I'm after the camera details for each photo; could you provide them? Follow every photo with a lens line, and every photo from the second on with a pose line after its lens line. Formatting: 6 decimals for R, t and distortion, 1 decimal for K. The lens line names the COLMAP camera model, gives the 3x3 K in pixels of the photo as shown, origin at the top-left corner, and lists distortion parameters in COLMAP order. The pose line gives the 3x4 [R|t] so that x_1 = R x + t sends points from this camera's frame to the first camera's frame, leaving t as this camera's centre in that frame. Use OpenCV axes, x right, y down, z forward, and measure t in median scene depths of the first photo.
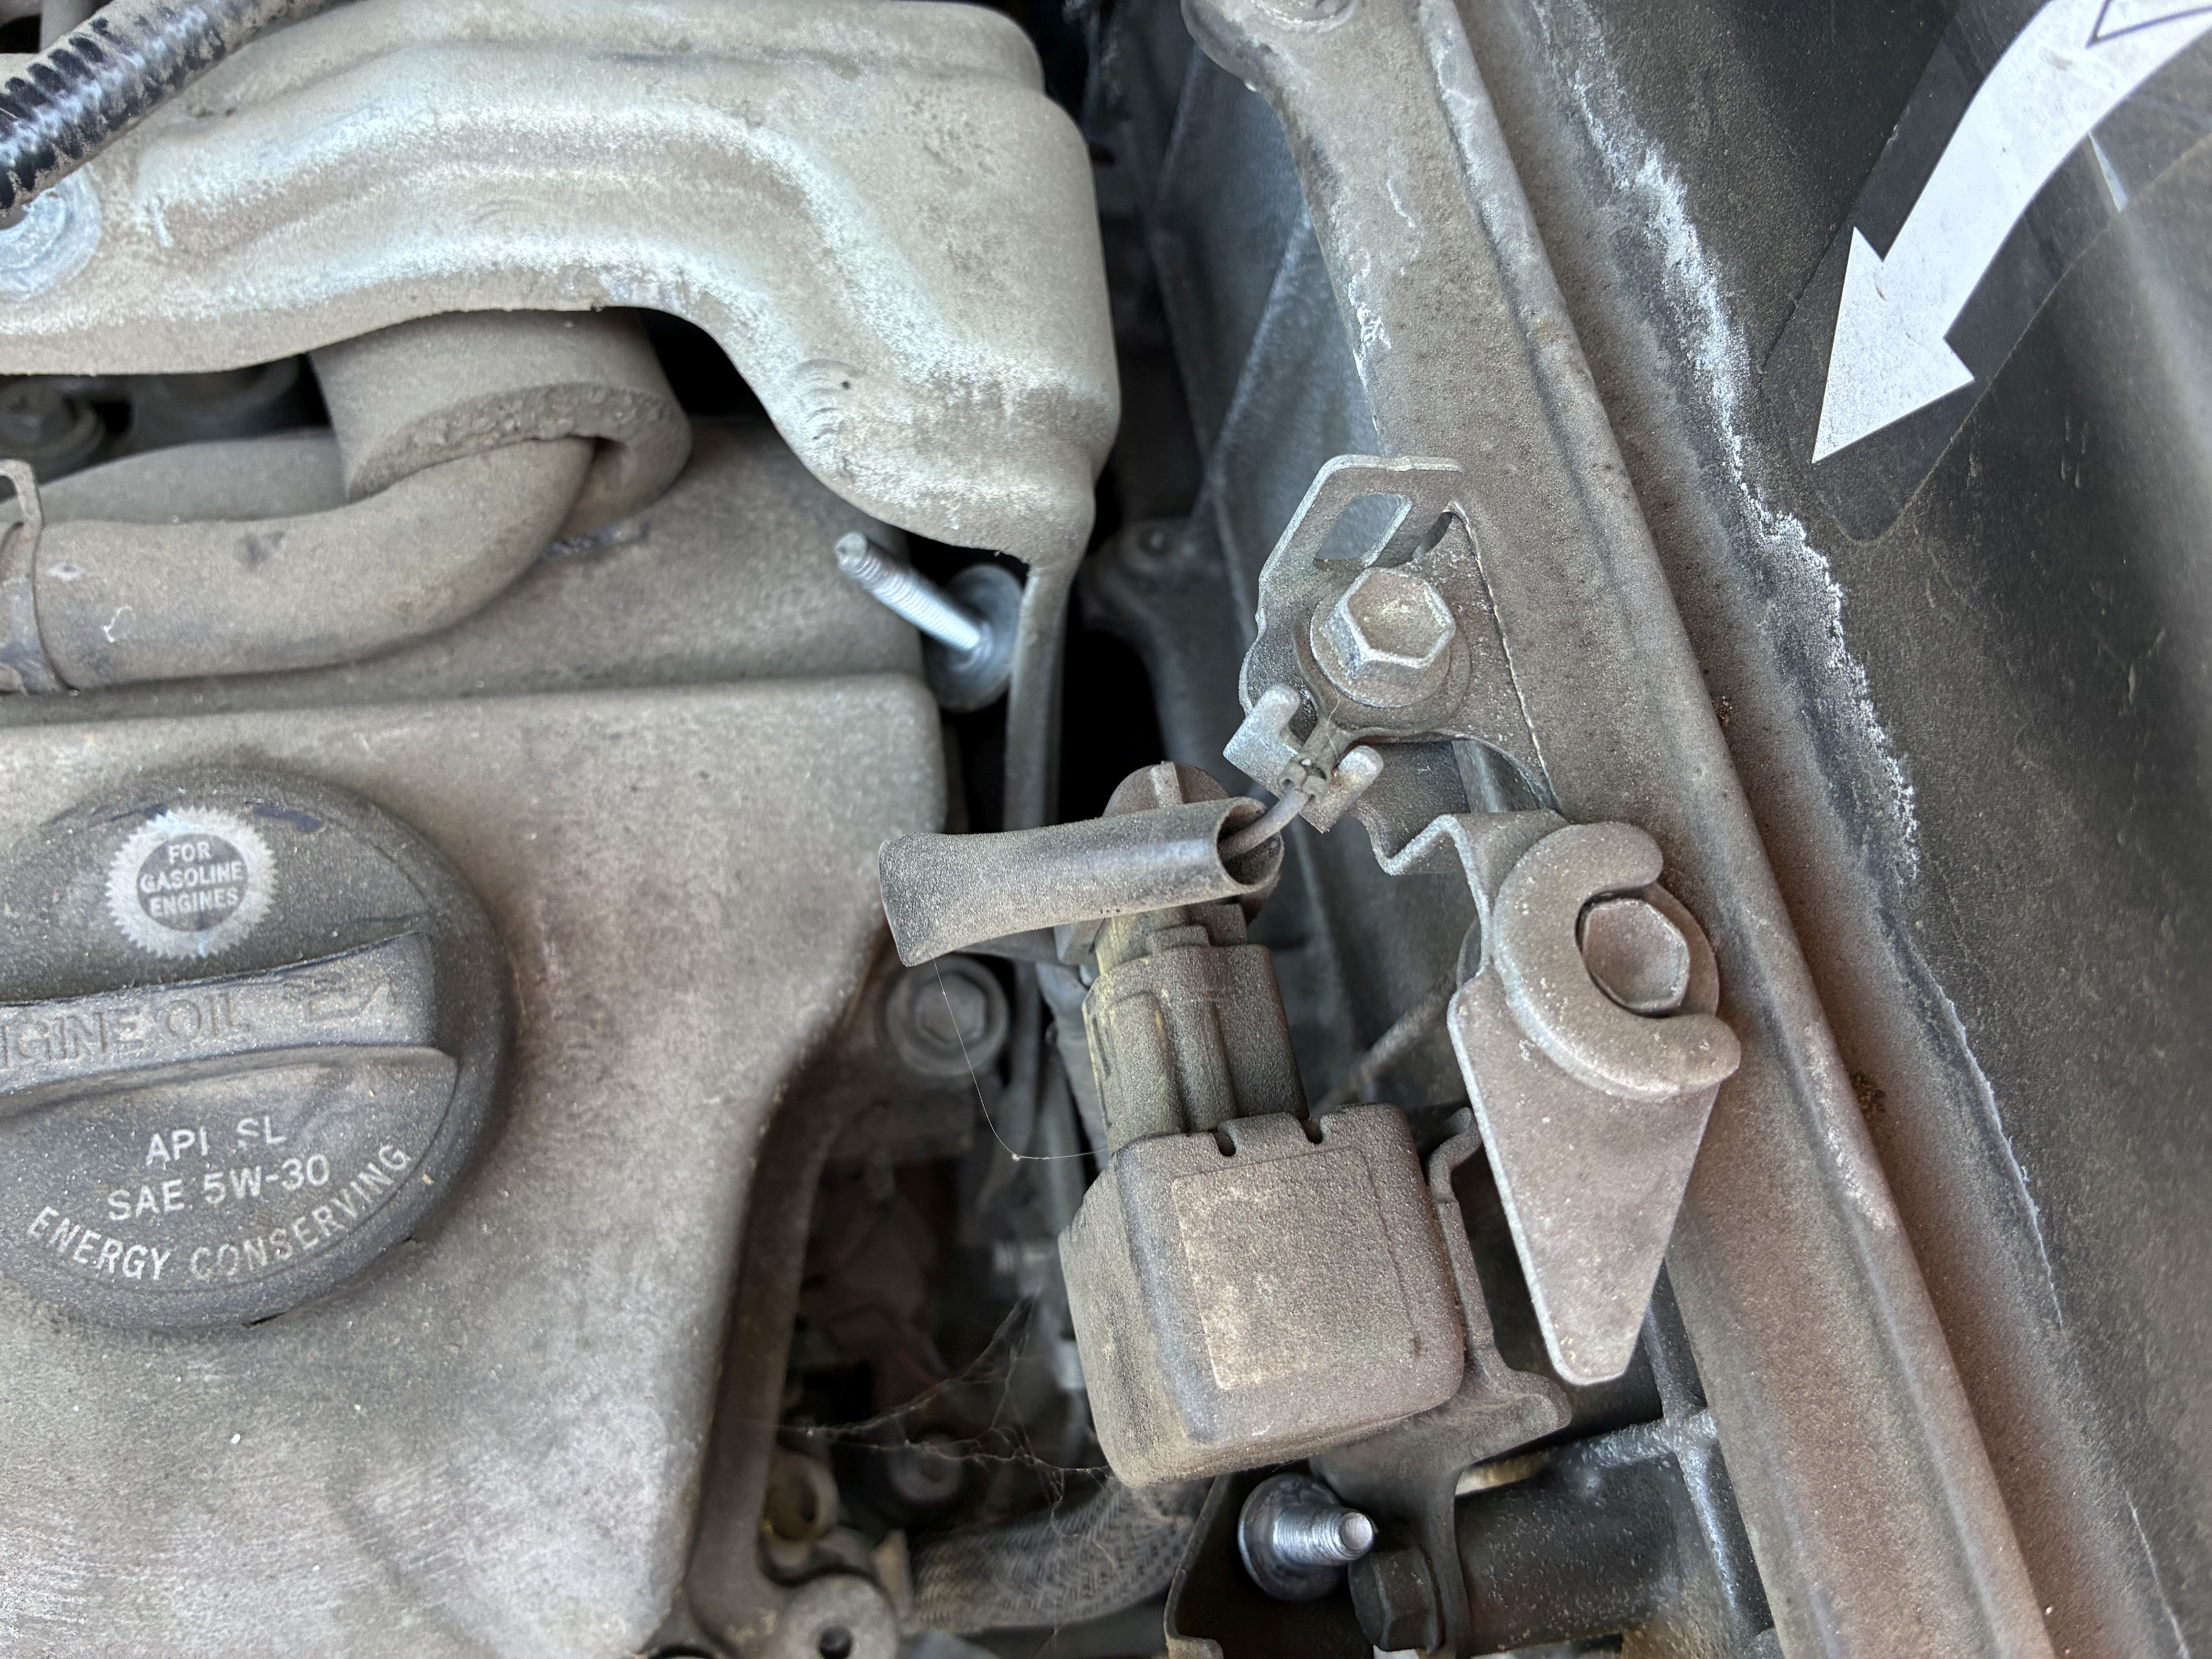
lens RADIAL K [[1702.4, 0, 1106.0], [0, 1702.4, 829.5], [0, 0, 1]] dist [0.039081, -0.052125]
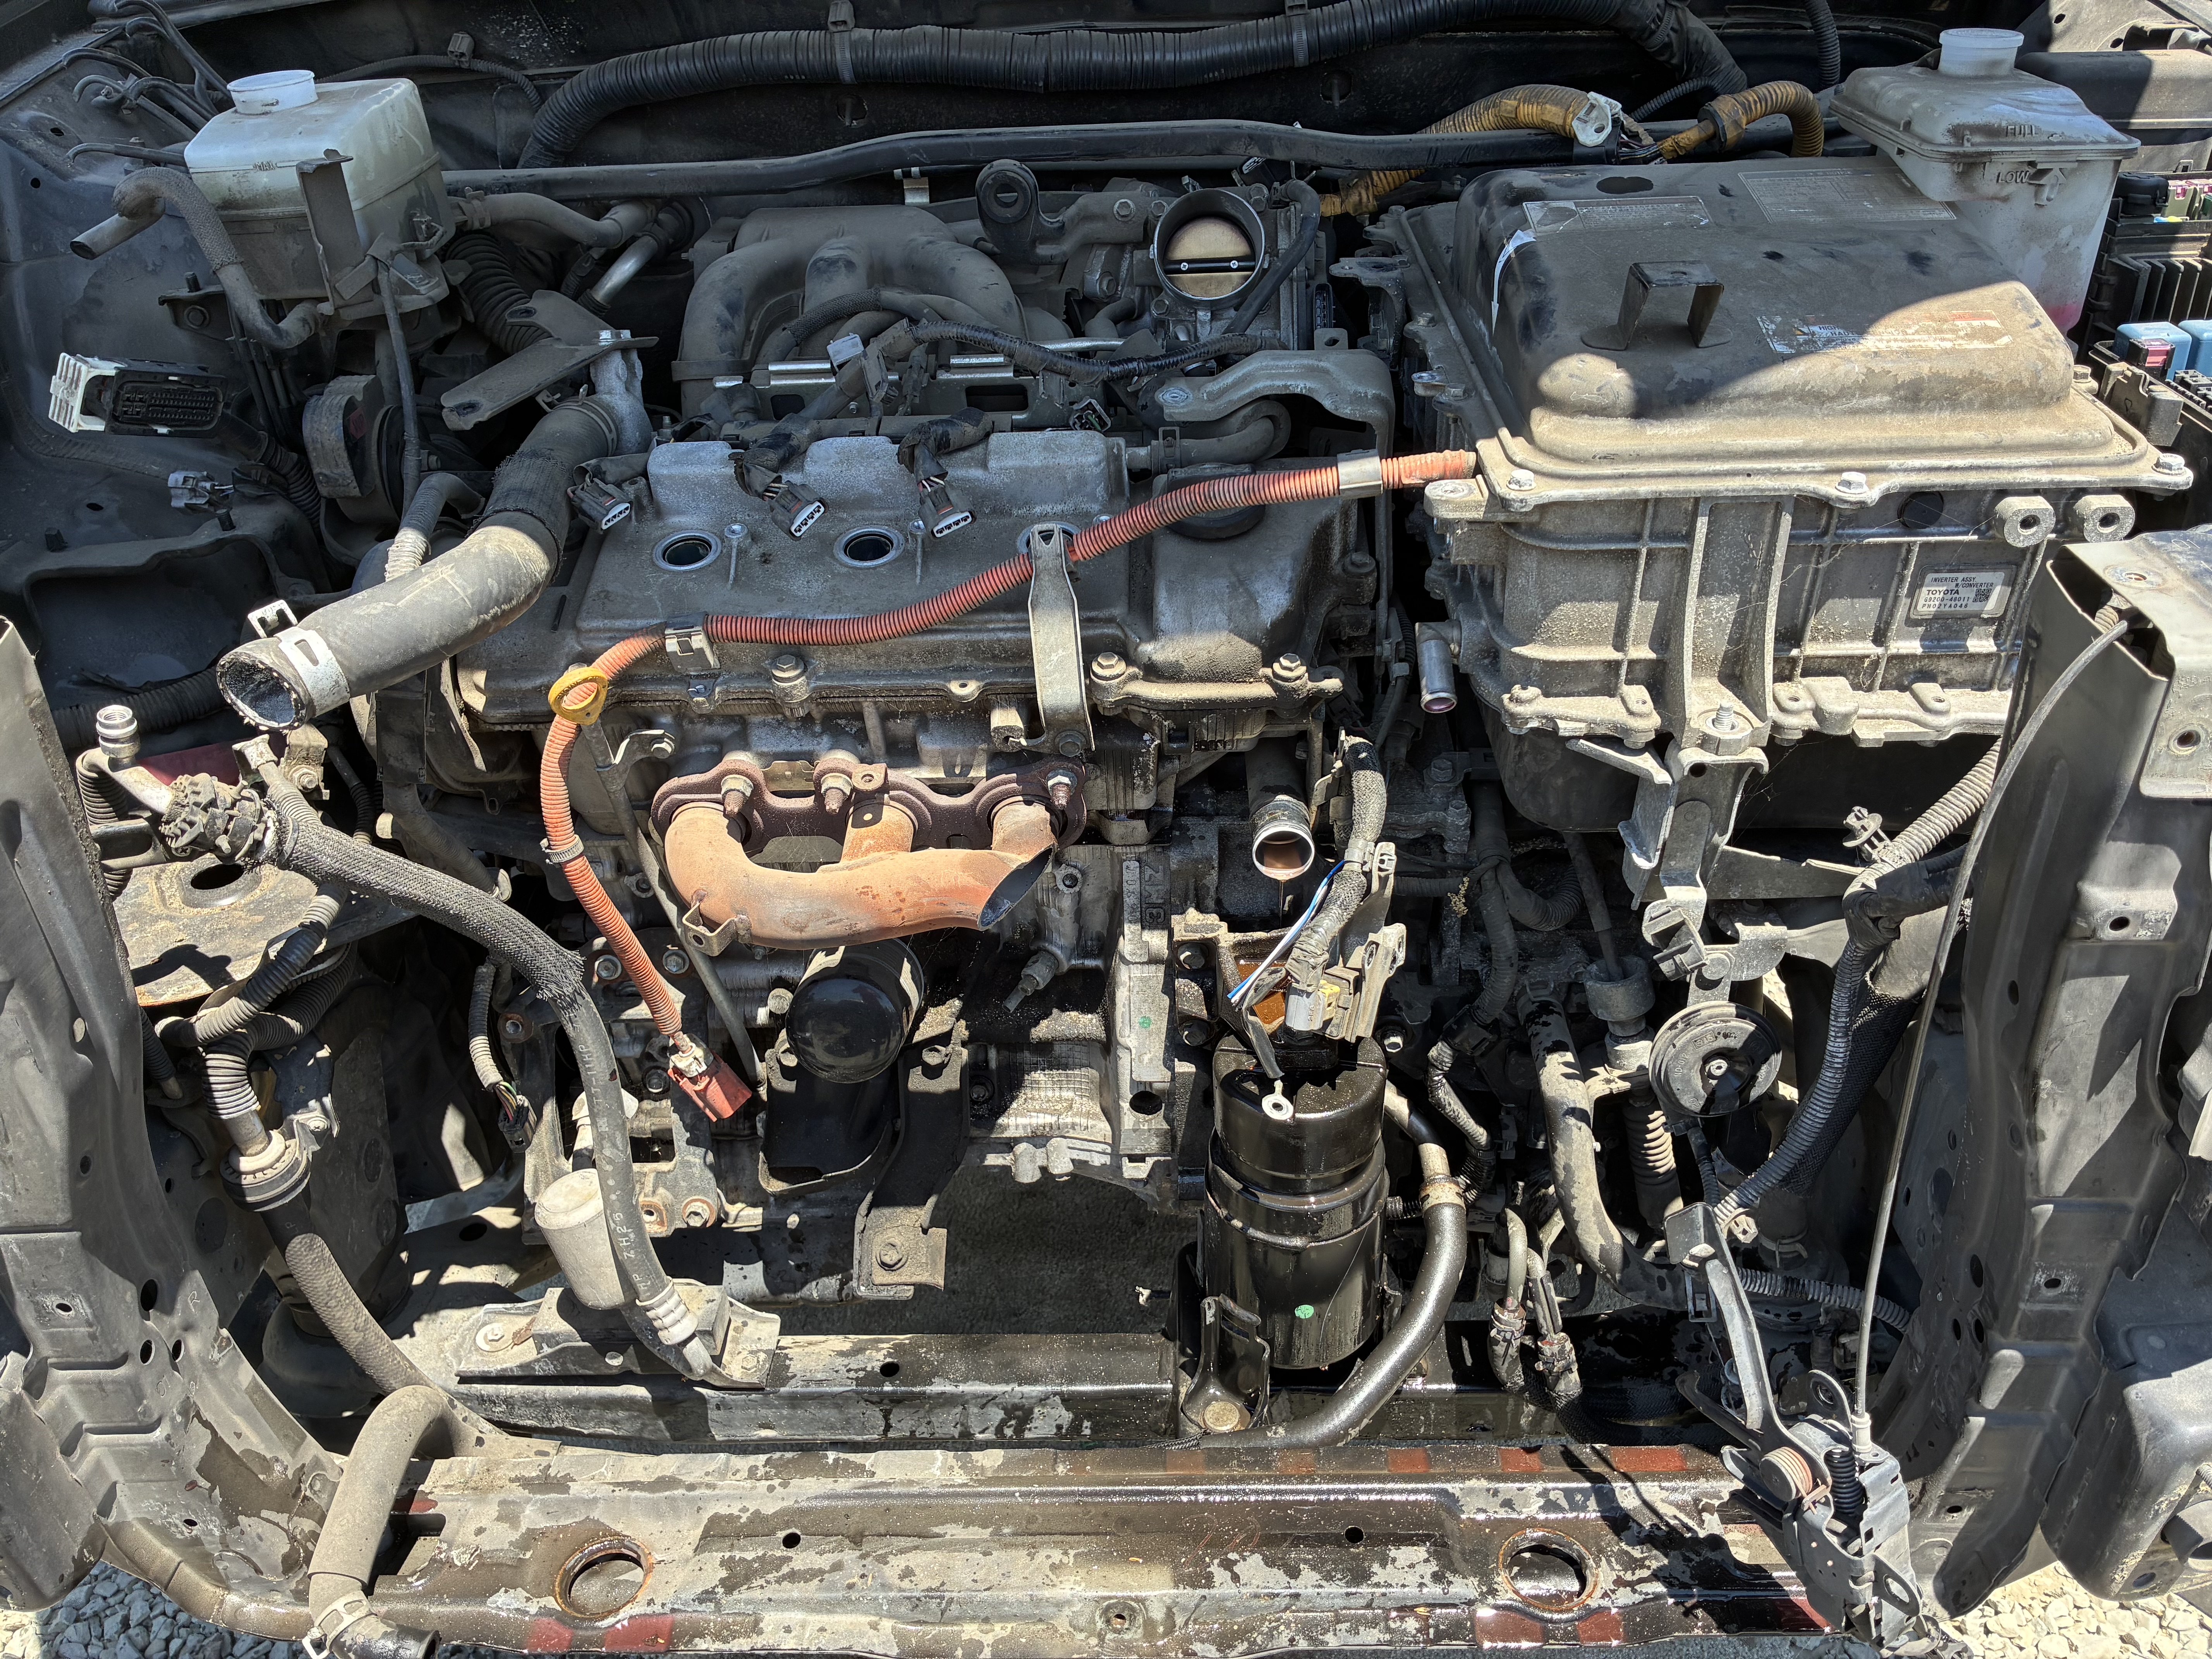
lens RADIAL K [[1709.9, 0, 1102.9], [0, 1709.9, 869.5], [0, 0, 1]] dist [0.013828, -0.009193]
pose [[0.944568, -0.076295, -0.319329, 0.732883], [-0.092929, 0.870720, -0.482918, 3.578457], [0.314890, 0.485824, 0.815364, -2.750330]]
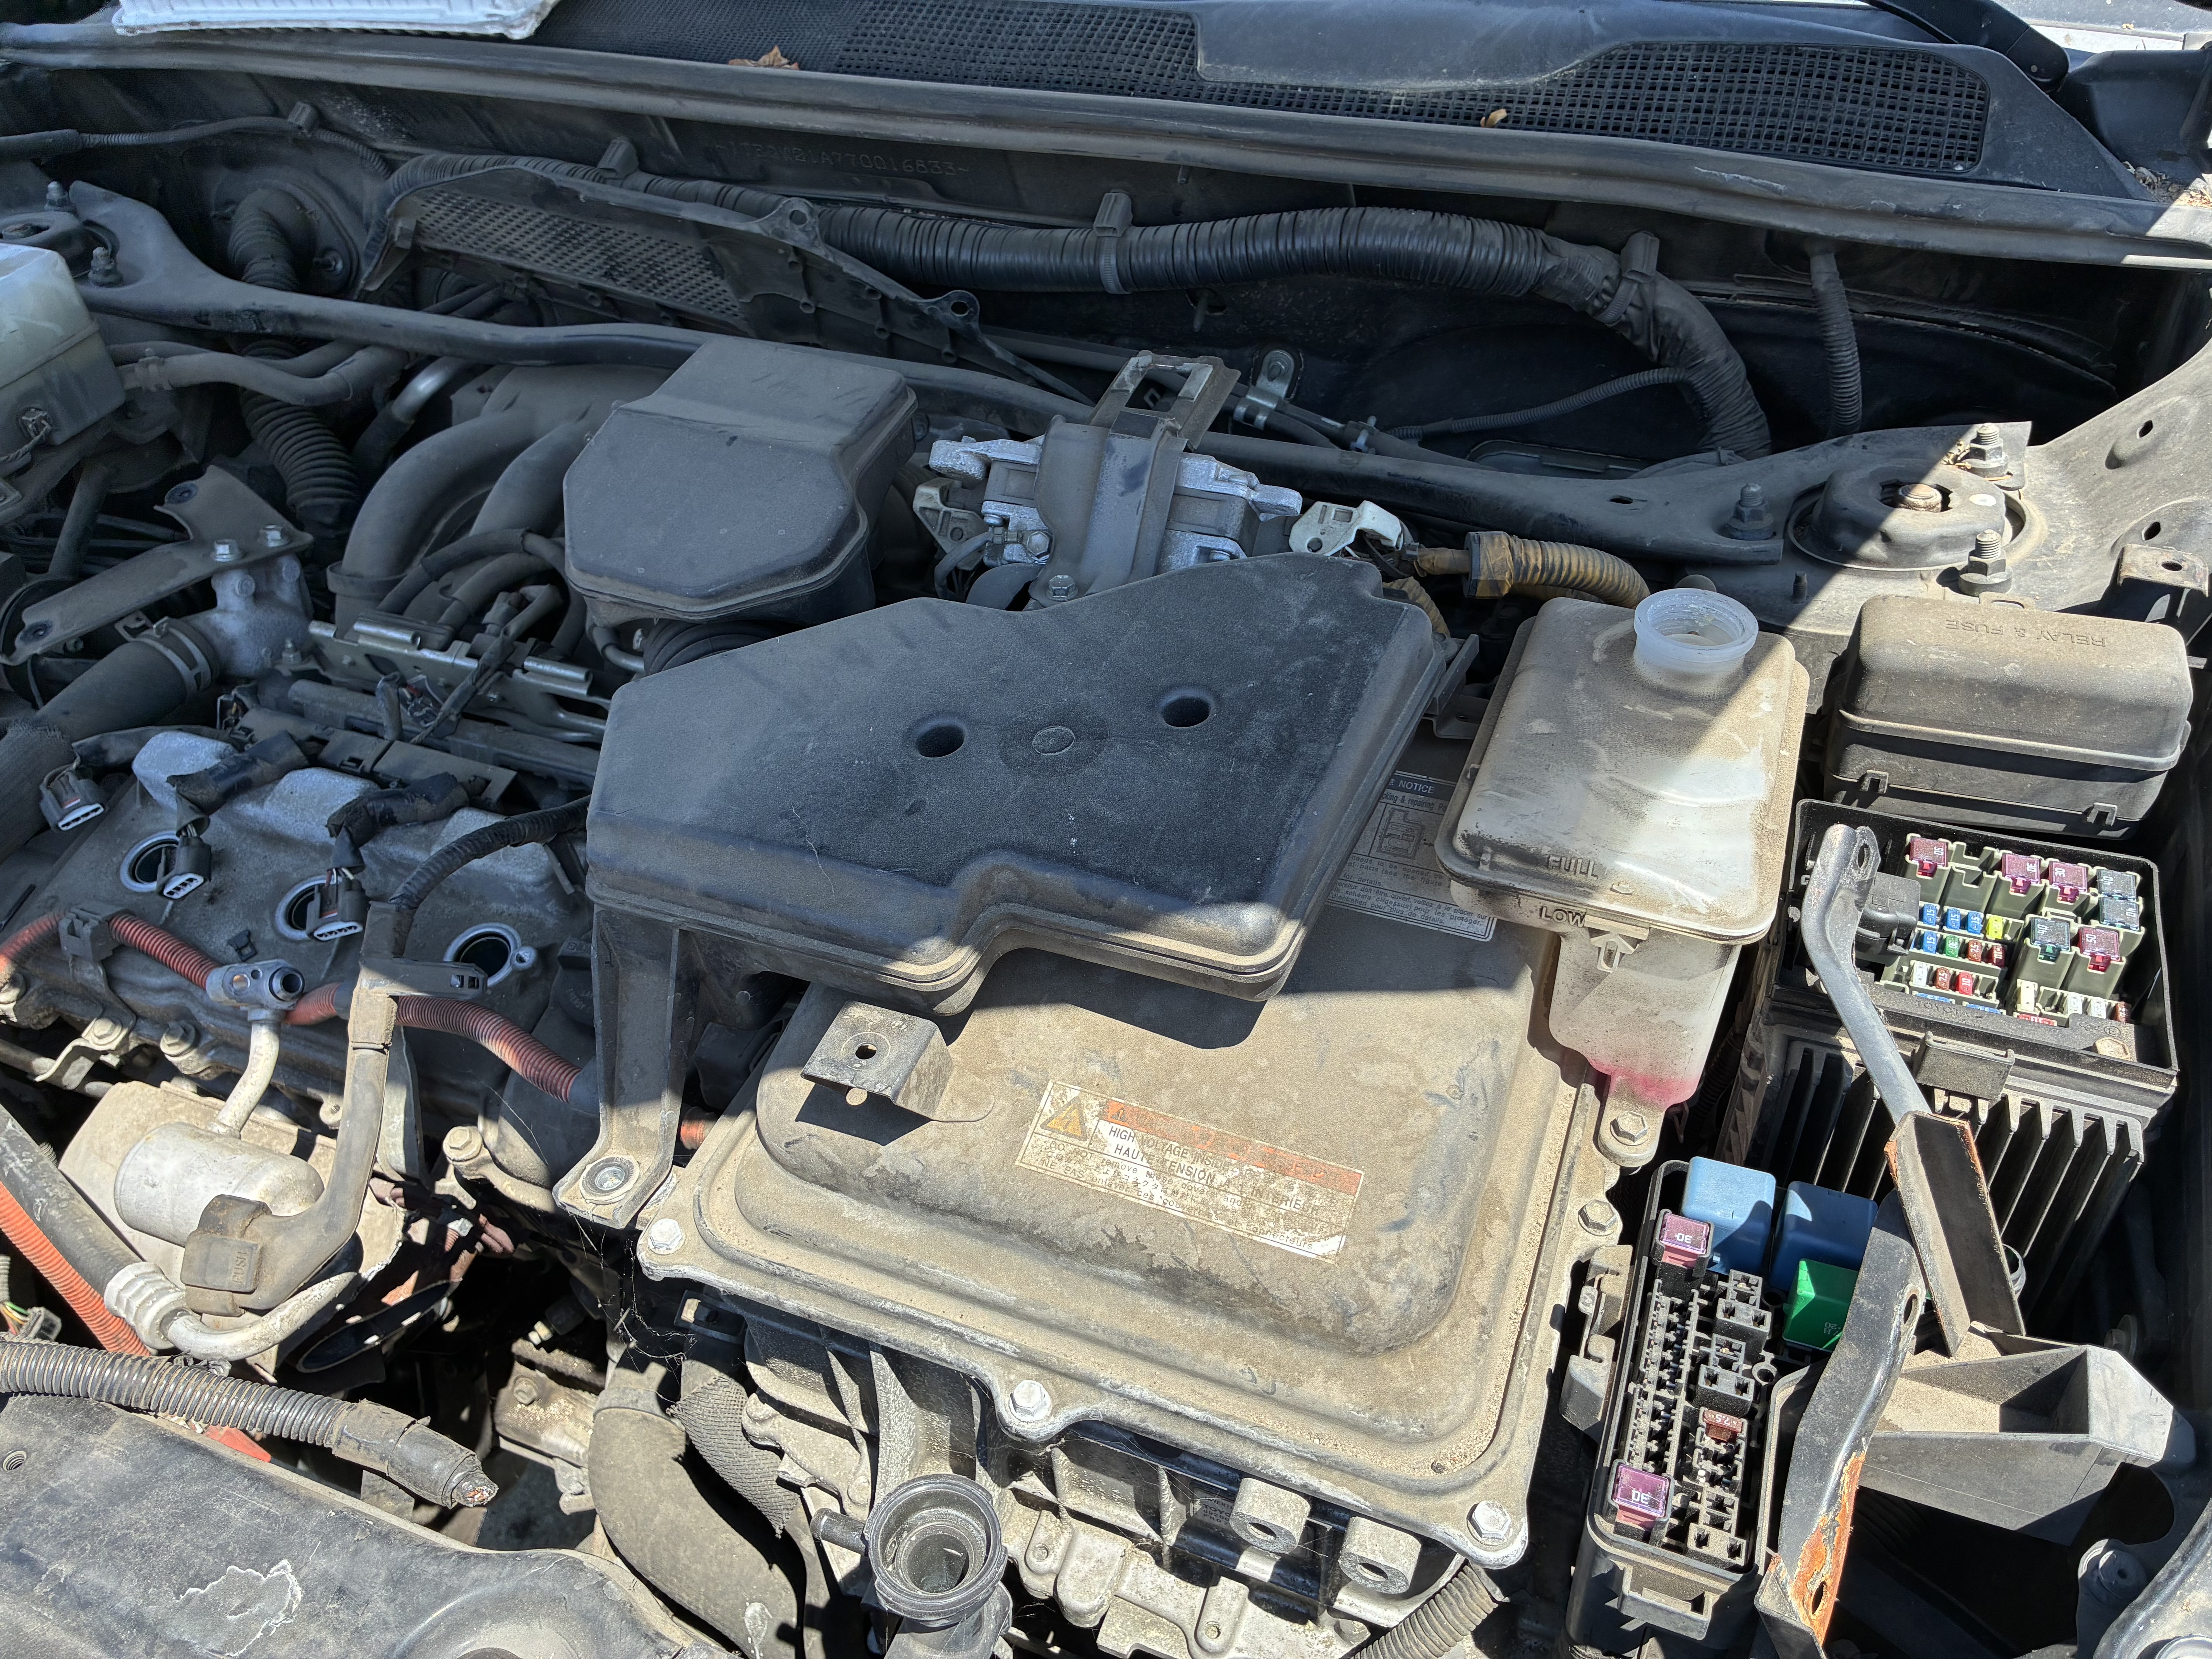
lens RADIAL K [[1710.1, 0, 1071.5], [0, 1710.1, 828.9], [0, 0, 1]] dist [0.017645, -0.000982]
pose [[0.802847, 0.178825, -0.568734, 2.734383], [-0.397070, 0.871975, -0.286348, 0.577048], [0.444716, 0.455721, 0.771068, -1.959510]]
